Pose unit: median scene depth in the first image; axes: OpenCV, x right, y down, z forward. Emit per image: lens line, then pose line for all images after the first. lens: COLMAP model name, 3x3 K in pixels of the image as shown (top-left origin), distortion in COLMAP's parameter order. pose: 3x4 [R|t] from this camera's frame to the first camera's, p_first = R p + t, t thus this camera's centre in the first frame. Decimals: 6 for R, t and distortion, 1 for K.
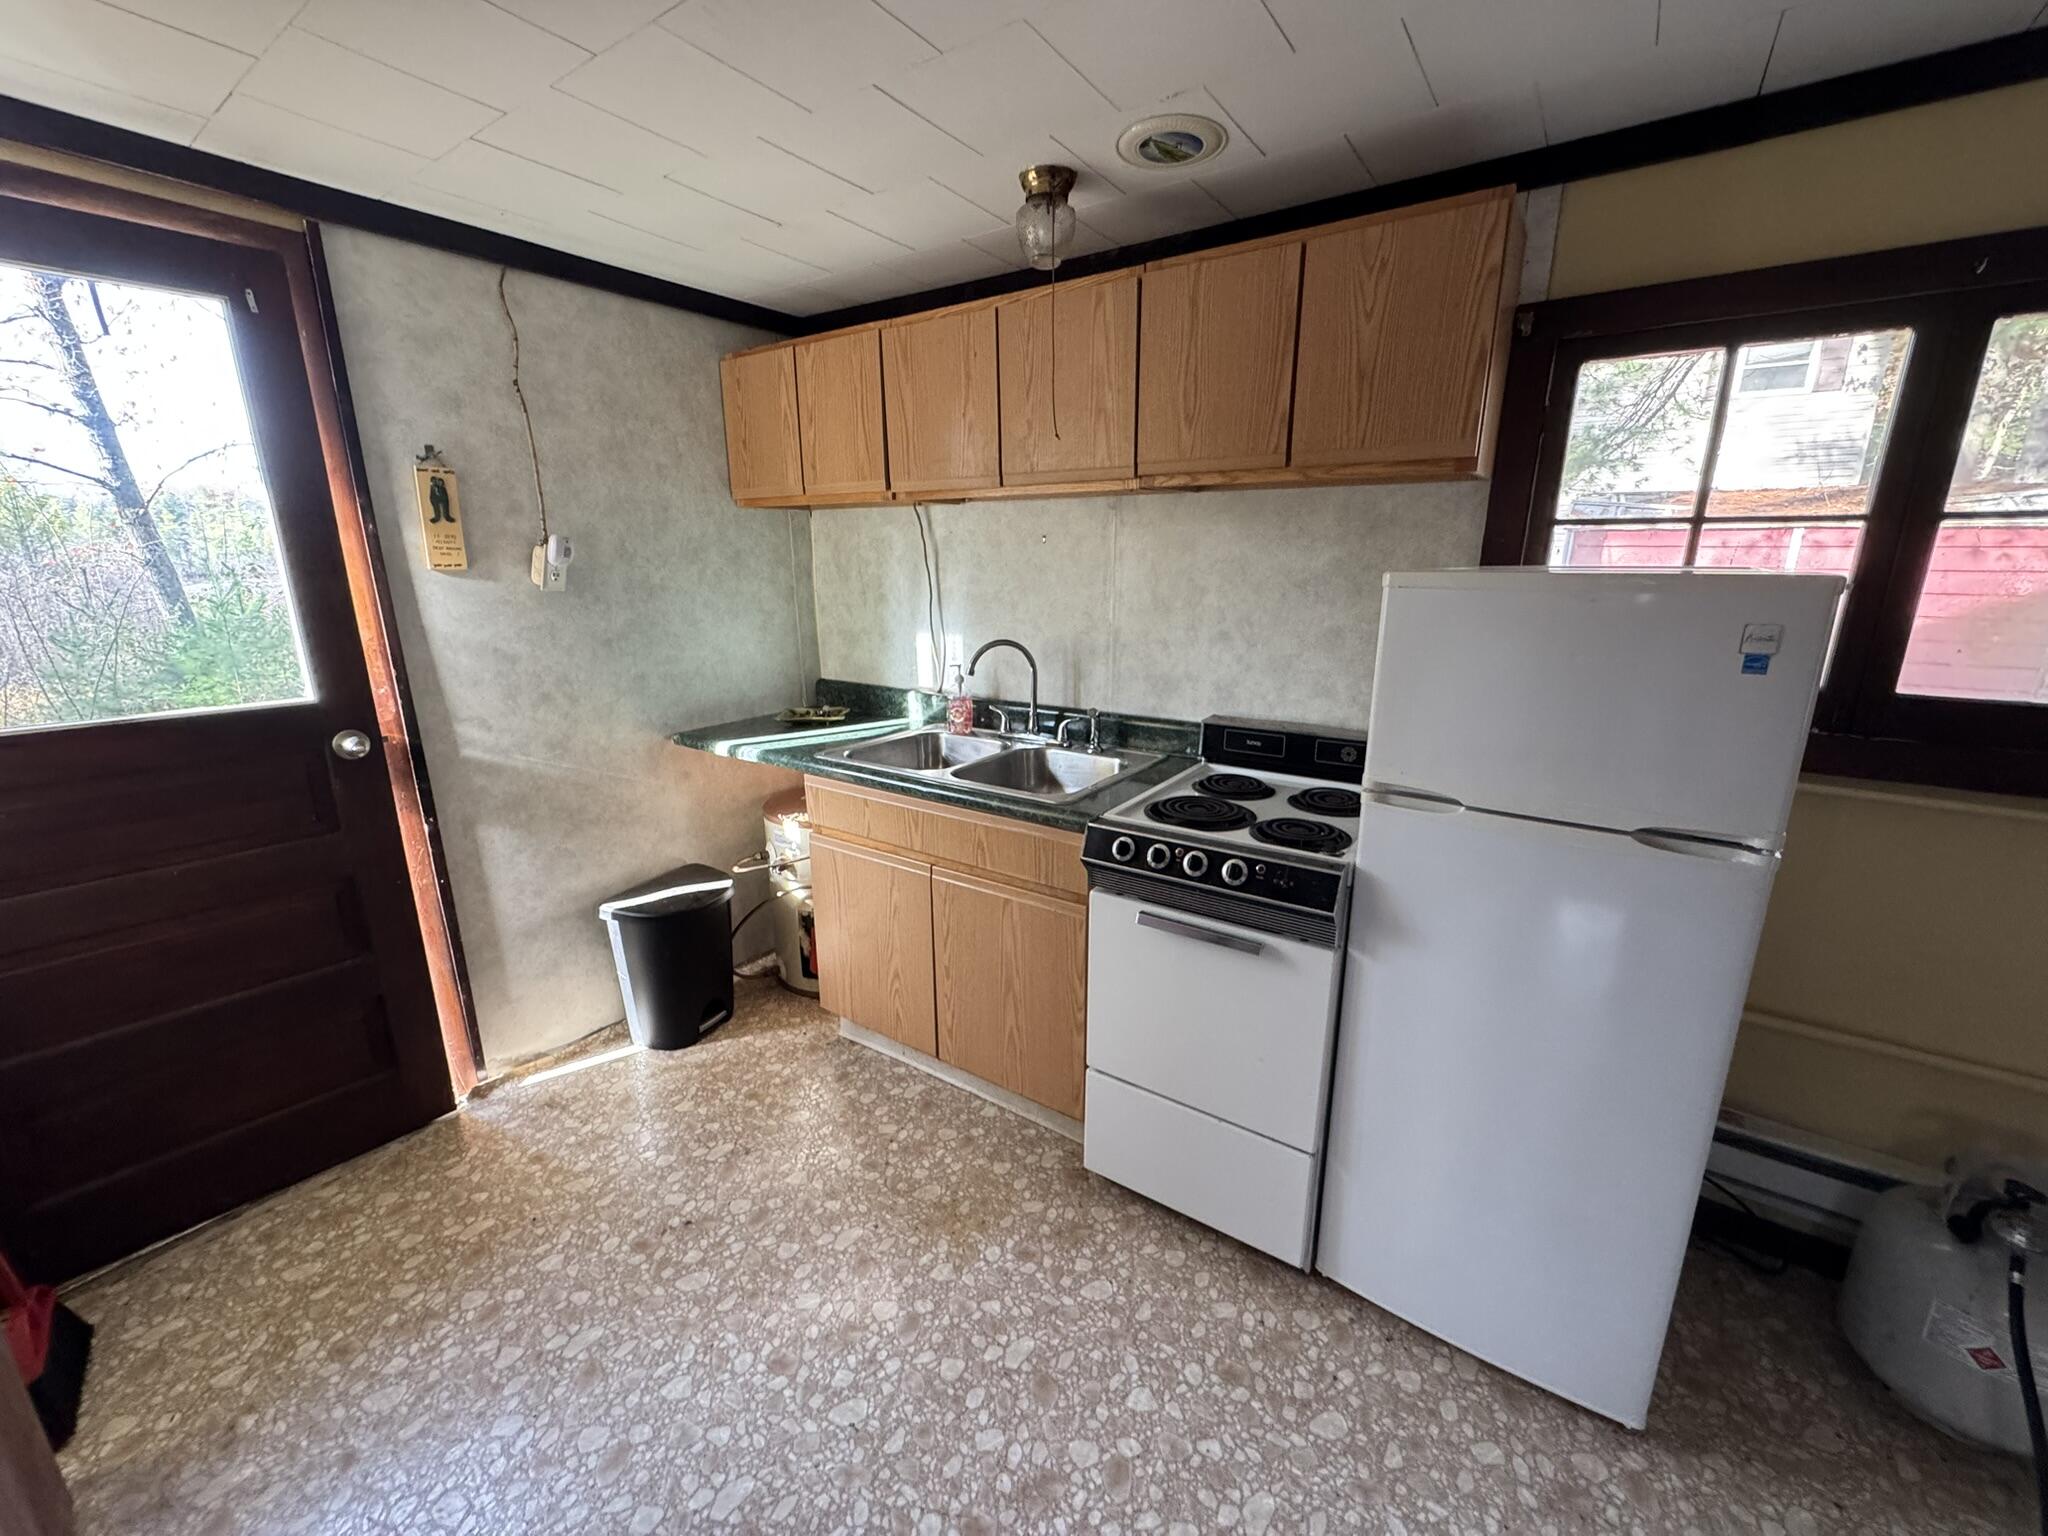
lens RADIAL K [[819.0, 0, 1029.3], [0, 819.0, 767.5], [0, 0, 1]] dist [-0.001885, -0.000253]
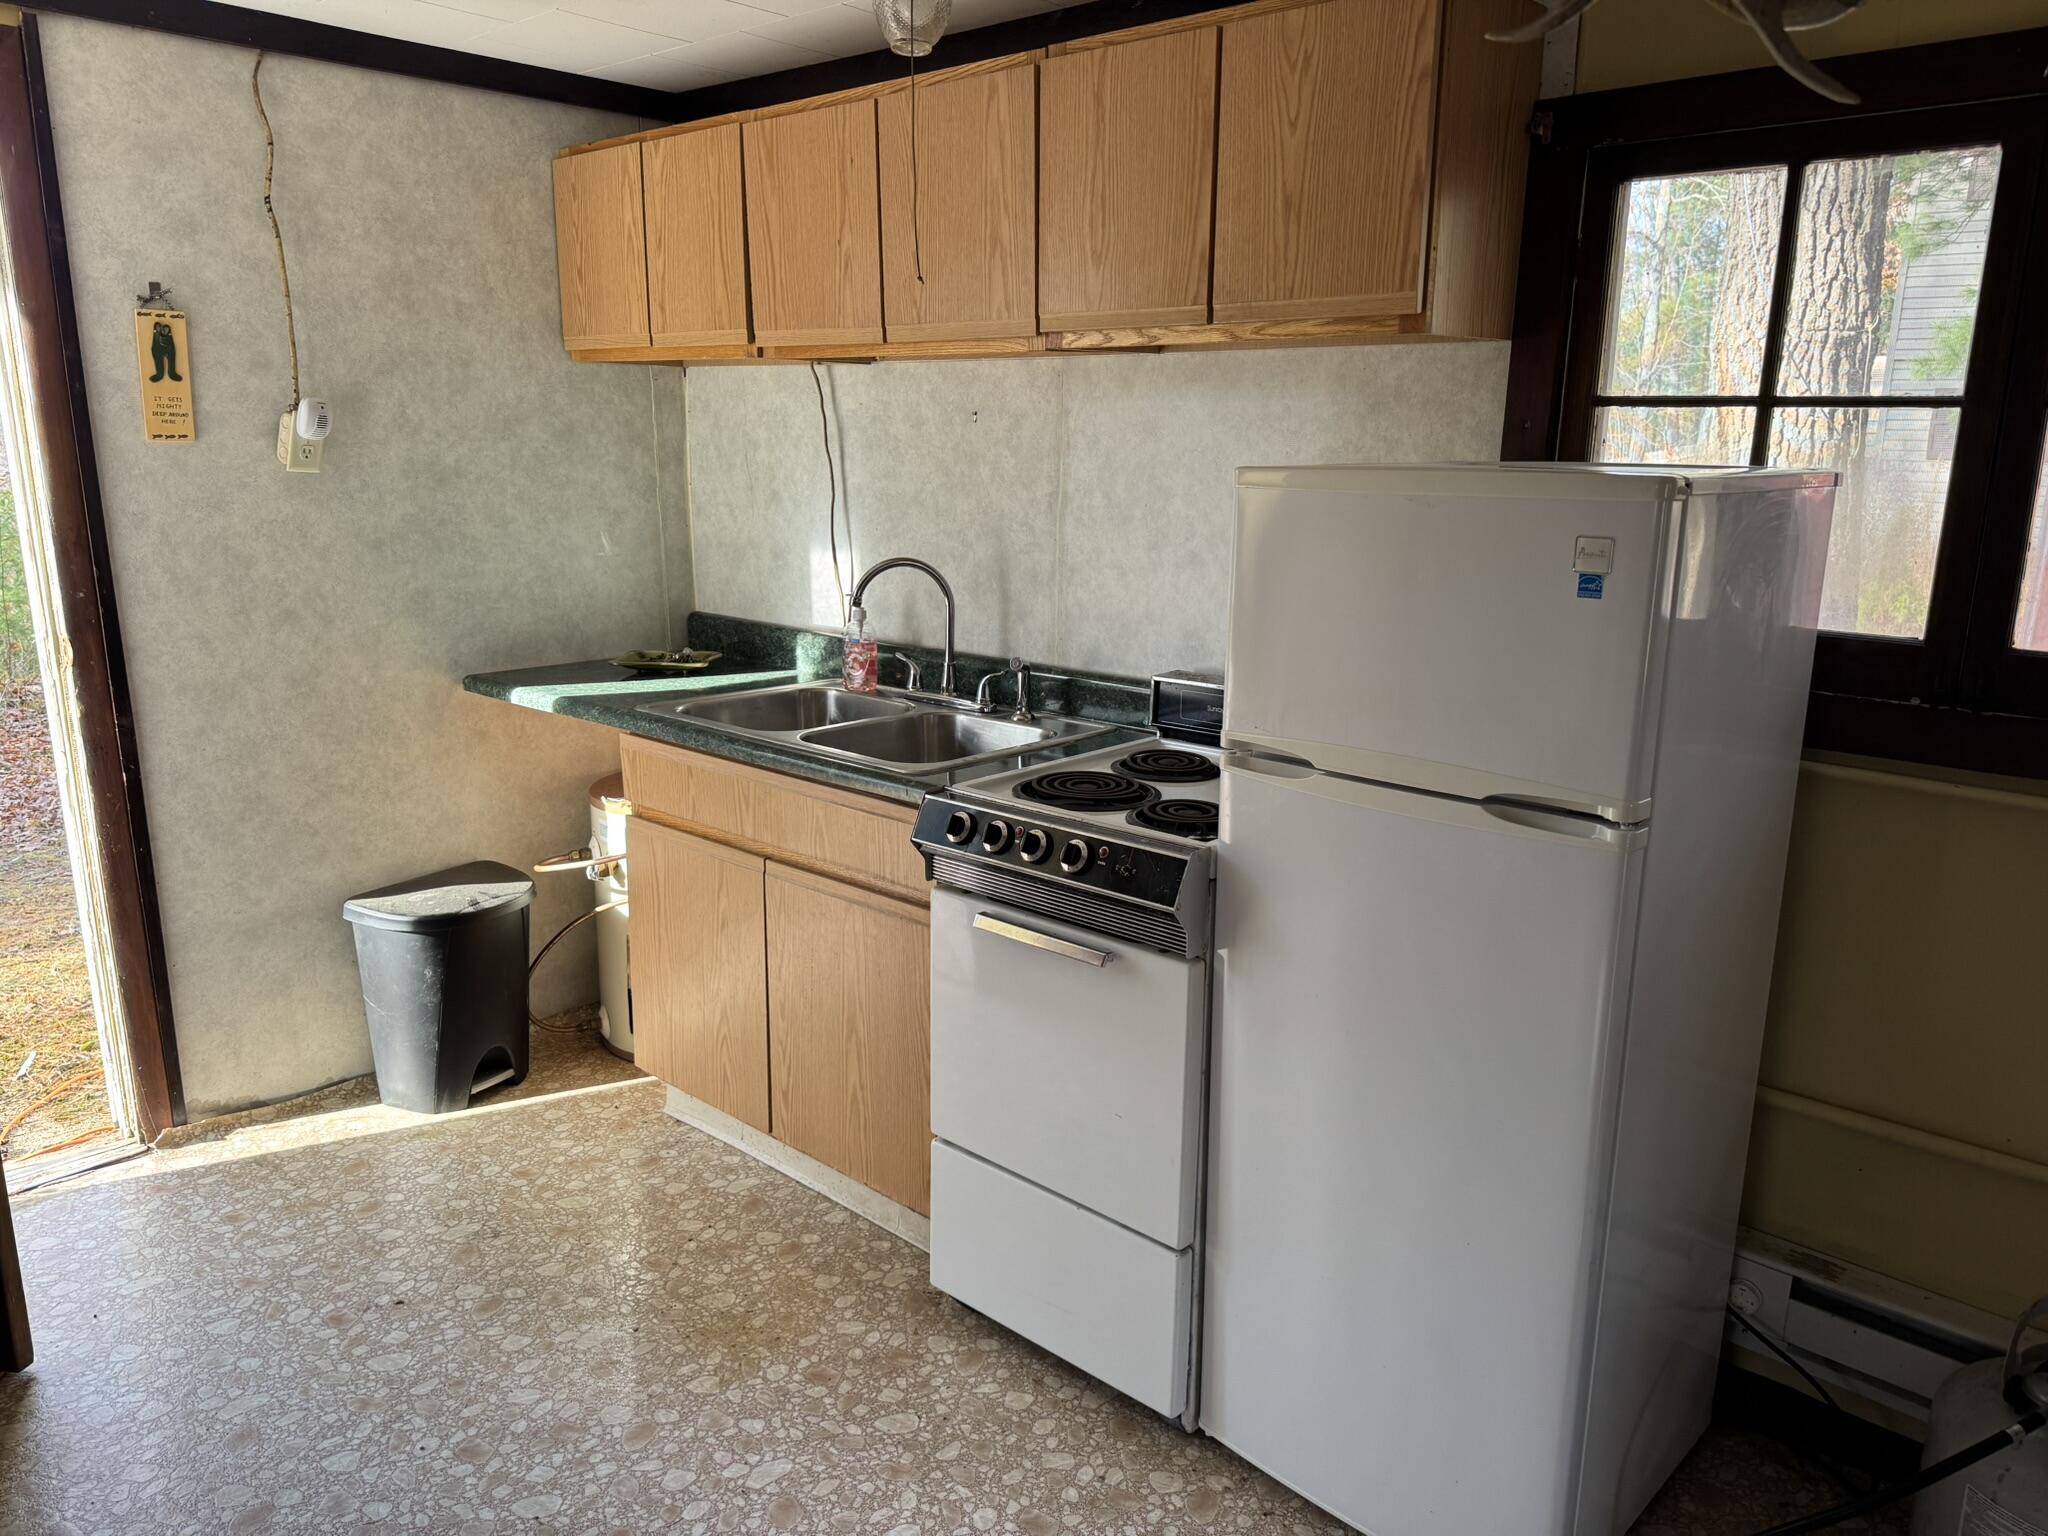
lens RADIAL K [[1442.6, 0, 1036.3], [0, 1442.6, 778.2], [0, 0, 1]] dist [0.025859, -0.035215]
pose [[0.991487, 0.046038, -0.121798, 0.295885], [-0.048700, 0.998633, -0.018972, 0.064527], [0.120758, 0.024742, 0.992374, -0.262112]]
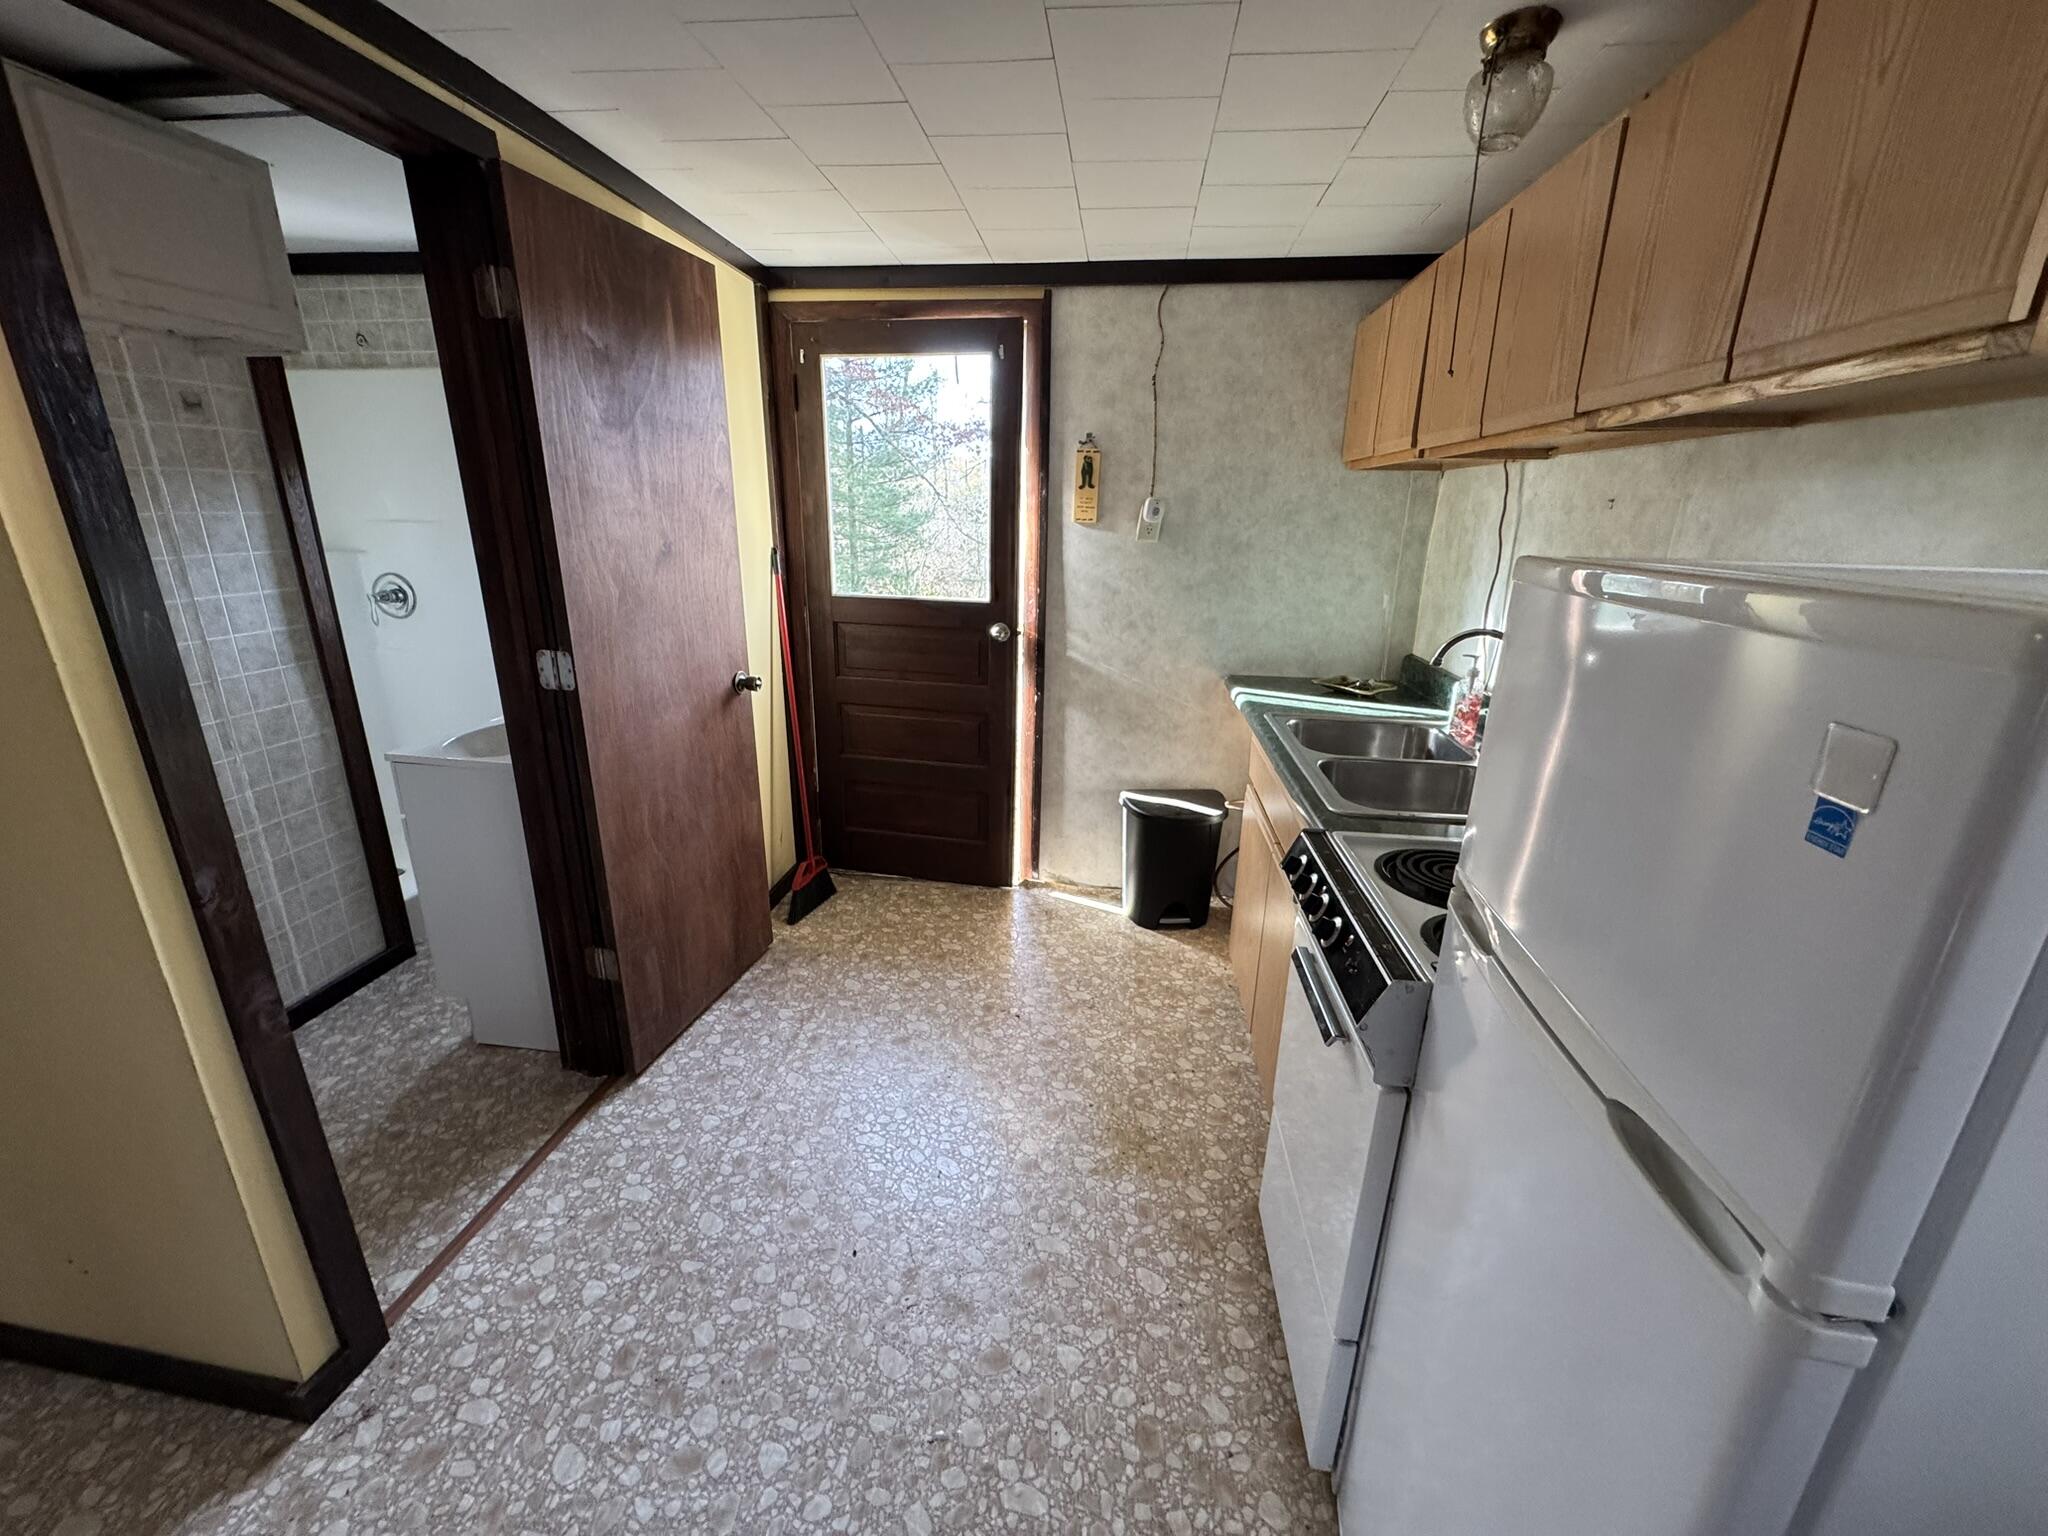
lens RADIAL K [[819.0, 0, 1017.4], [0, 819.0, 769.6], [0, 0, 1]] dist [-0.001885, -0.000253]
pose [[0.460598, 0.279533, -0.842443, 0.575422], [-0.242949, 0.952574, 0.183246, -0.072086], [0.853713, 0.120268, 0.506665, 0.256933]]
